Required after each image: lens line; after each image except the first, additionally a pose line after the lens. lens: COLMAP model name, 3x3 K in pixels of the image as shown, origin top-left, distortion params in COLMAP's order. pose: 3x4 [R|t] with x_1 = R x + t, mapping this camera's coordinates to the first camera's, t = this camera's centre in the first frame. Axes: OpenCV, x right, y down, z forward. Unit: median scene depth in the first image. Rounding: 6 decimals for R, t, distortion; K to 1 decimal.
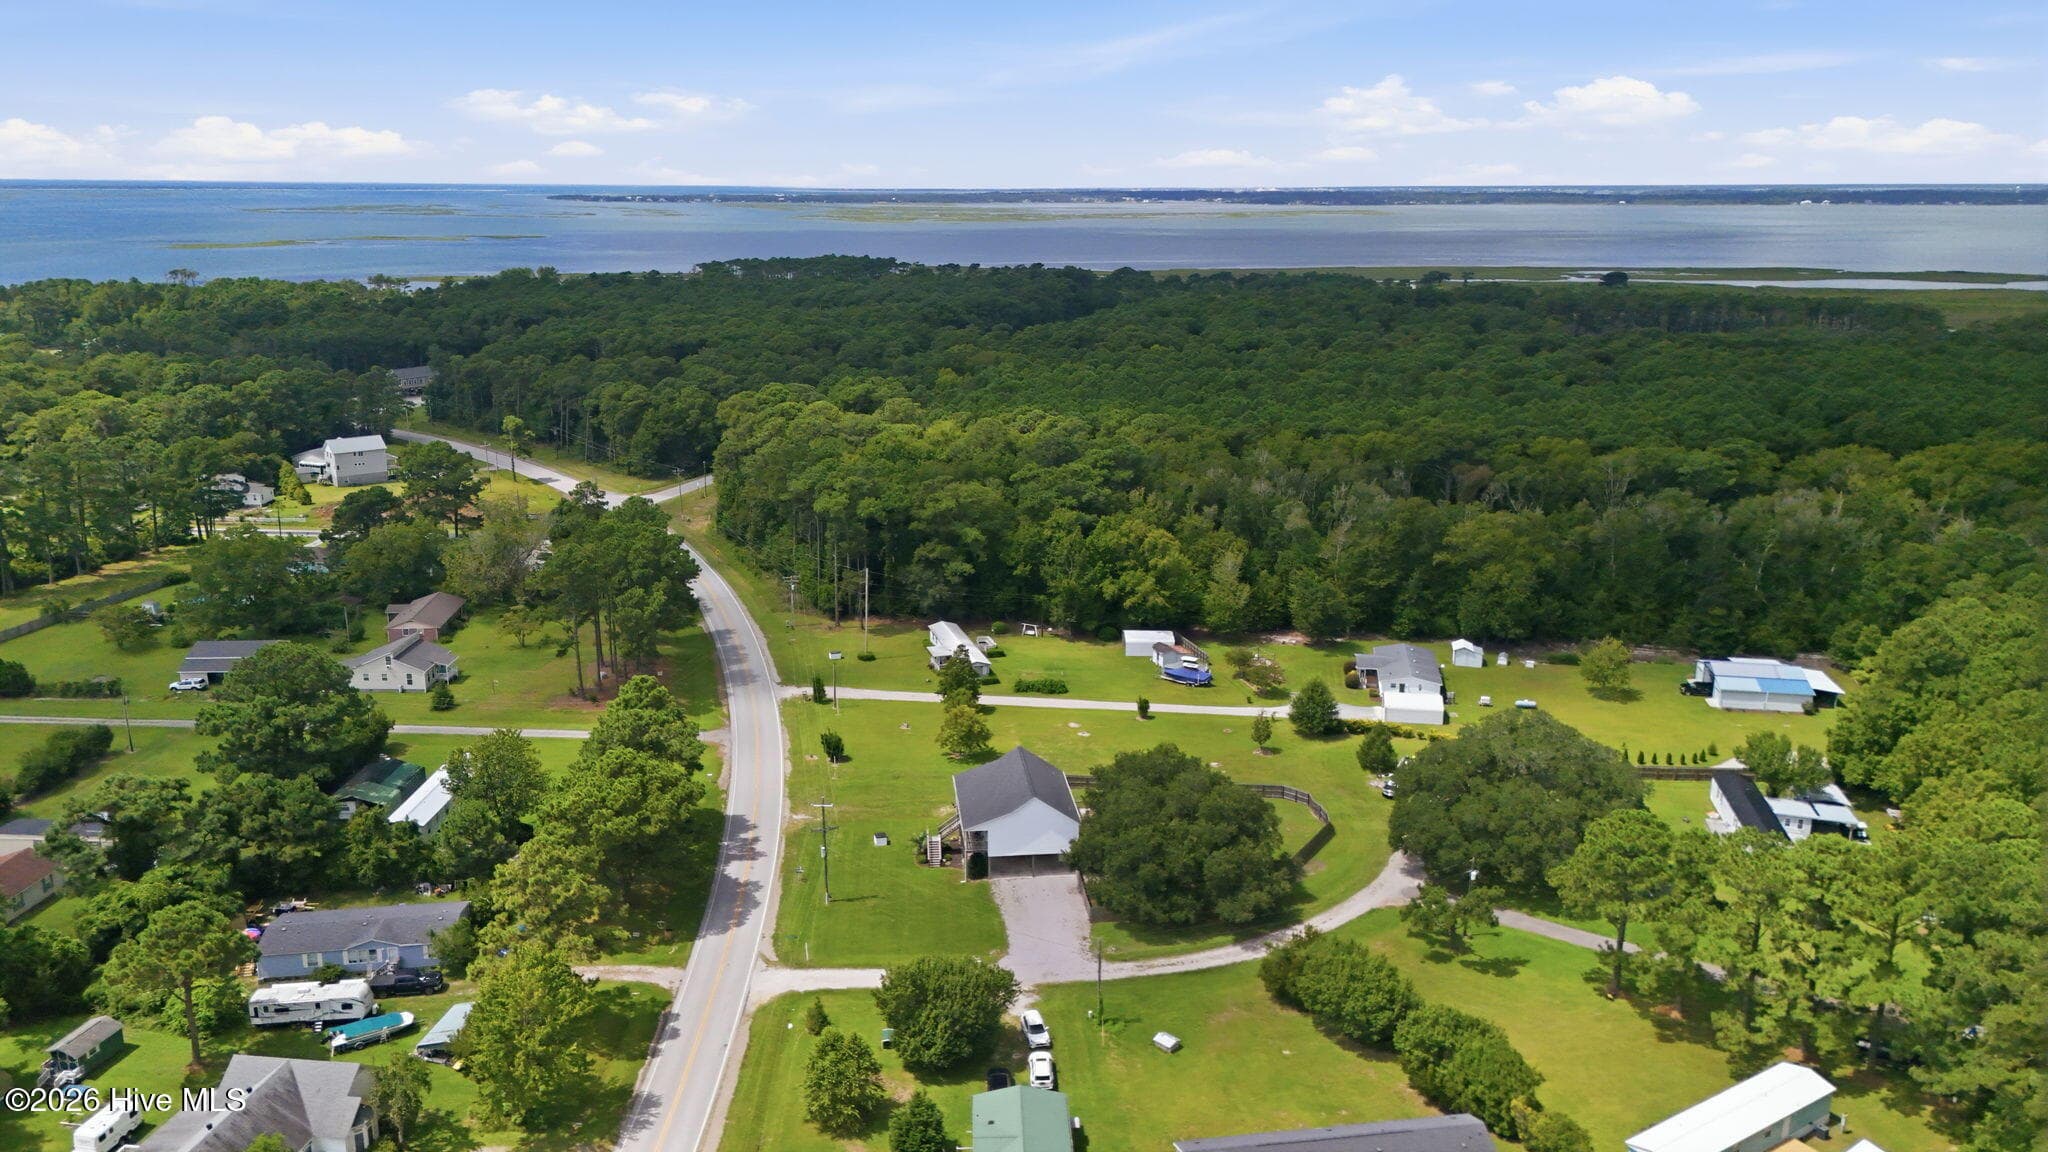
lens RADIAL K [[1506.3, 0, 1024.0], [0, 1506.3, 576.0], [0, 0, 1]] dist [0.082388, -0.100700]
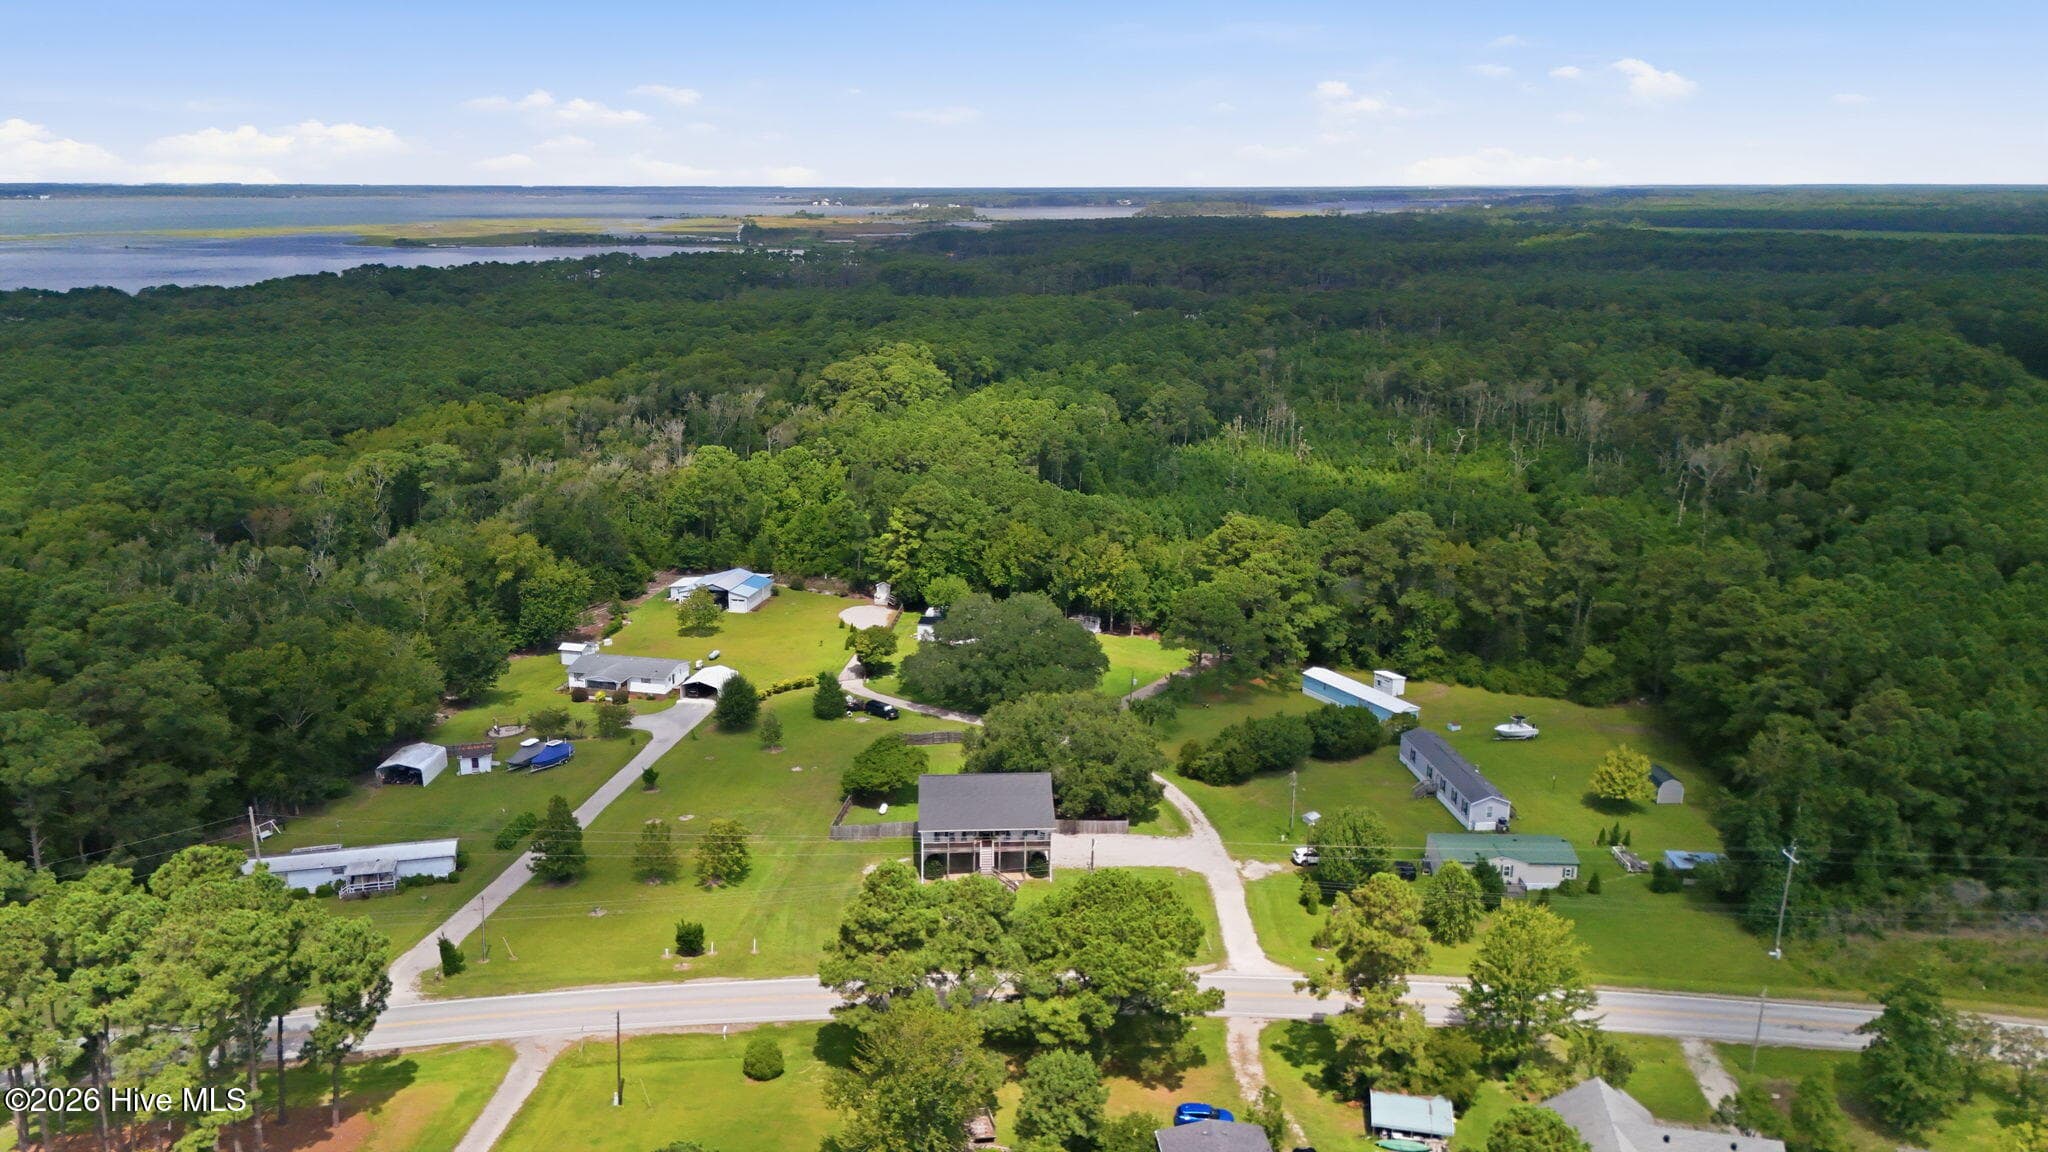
lens RADIAL K [[1530.8, 0, 1043.0], [0, 1530.8, 498.6], [0, 0, 1]] dist [0.087732, -0.107415]
pose [[0.048090, -0.201359, 0.978336, -0.669608], [0.247768, 0.951262, 0.183607, -0.156242], [-0.967625, 0.233571, 0.095637, 0.570021]]
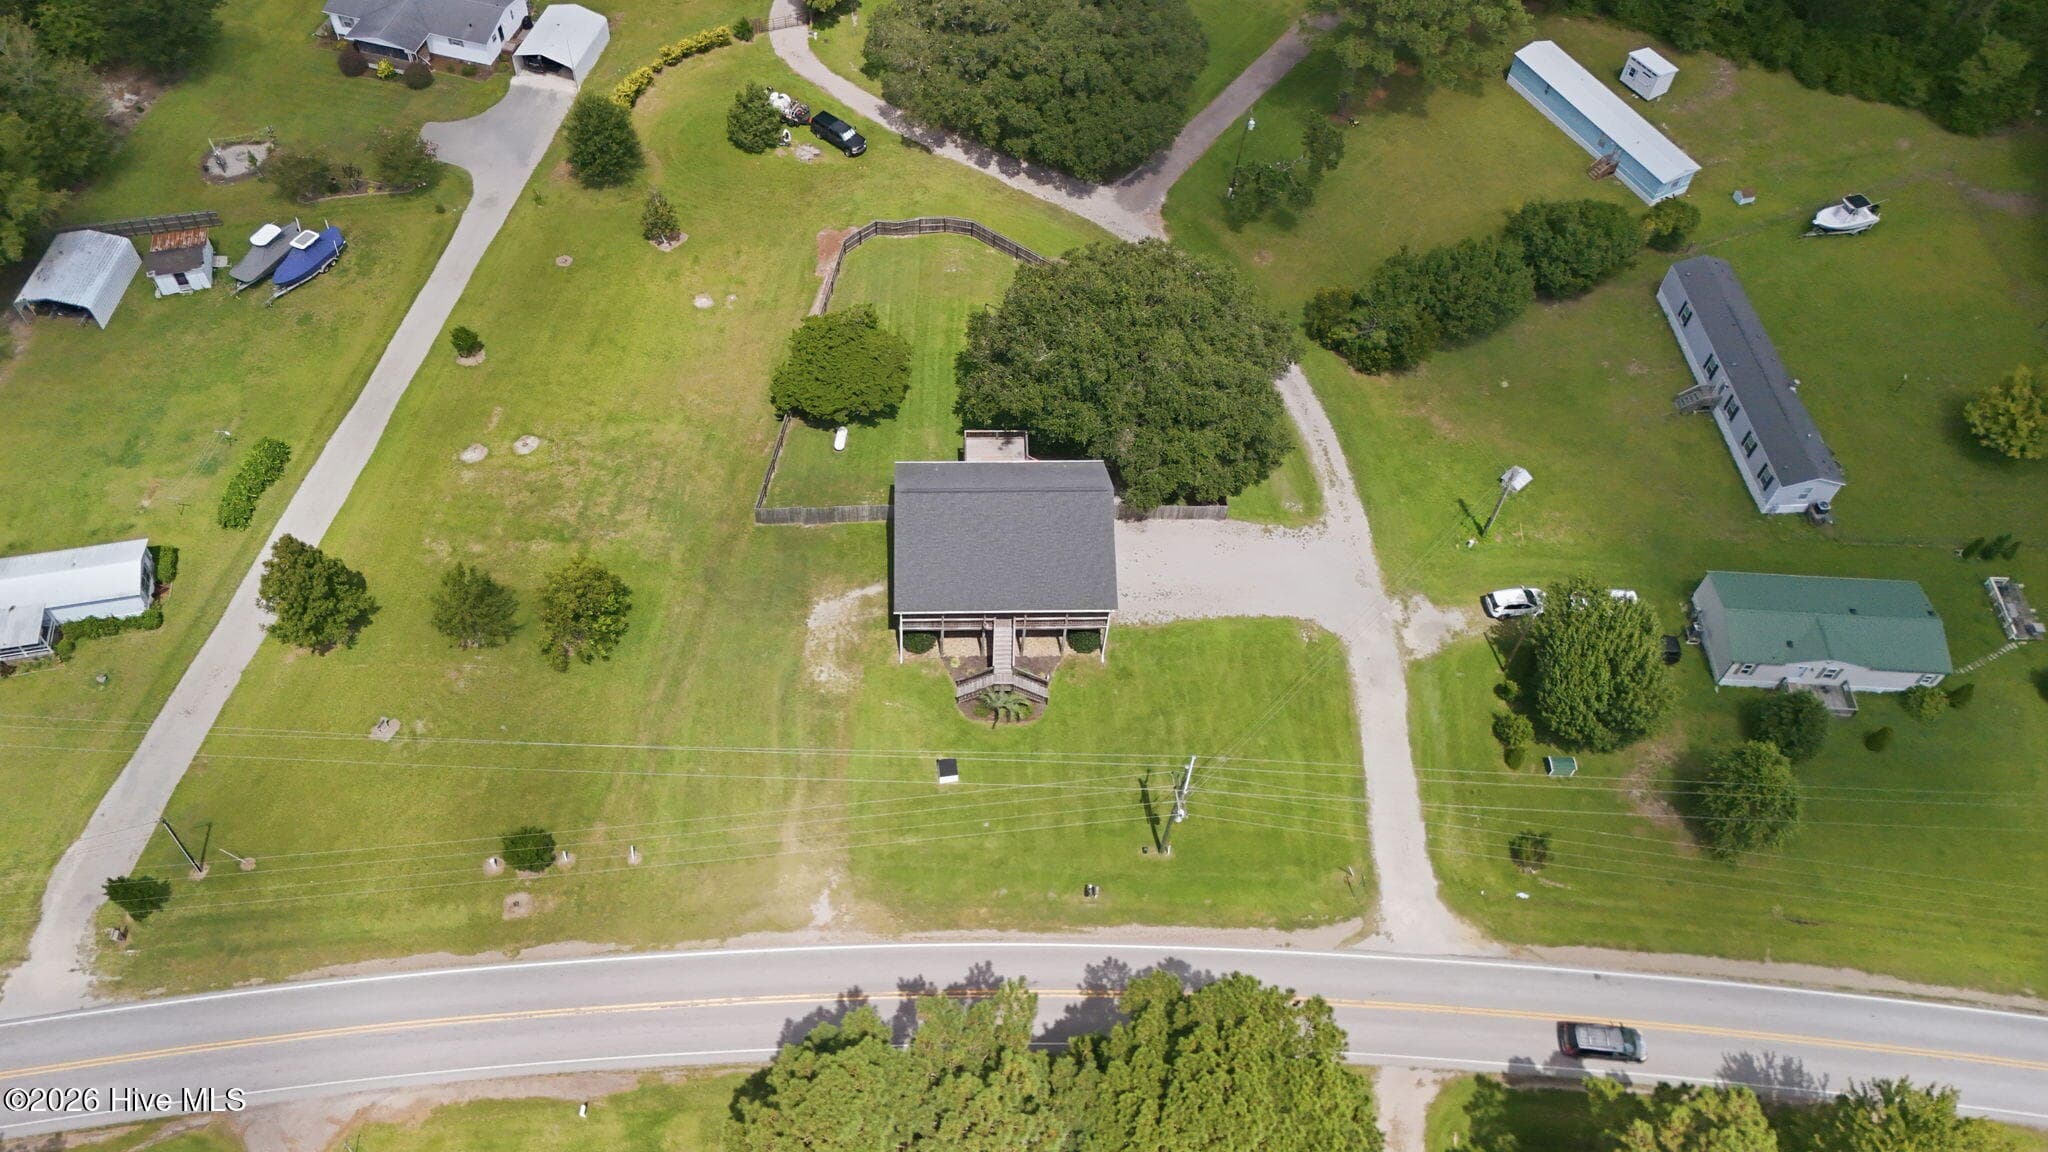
lens RADIAL K [[1530.8, 0, 1043.0], [0, 1530.8, 498.6], [0, 0, 1]] dist [0.087732, -0.107415]
pose [[0.074878, -0.789735, 0.608861, -0.260564], [0.216231, 0.608906, 0.763202, -0.231135], [-0.973467, 0.074508, 0.216359, 0.591412]]
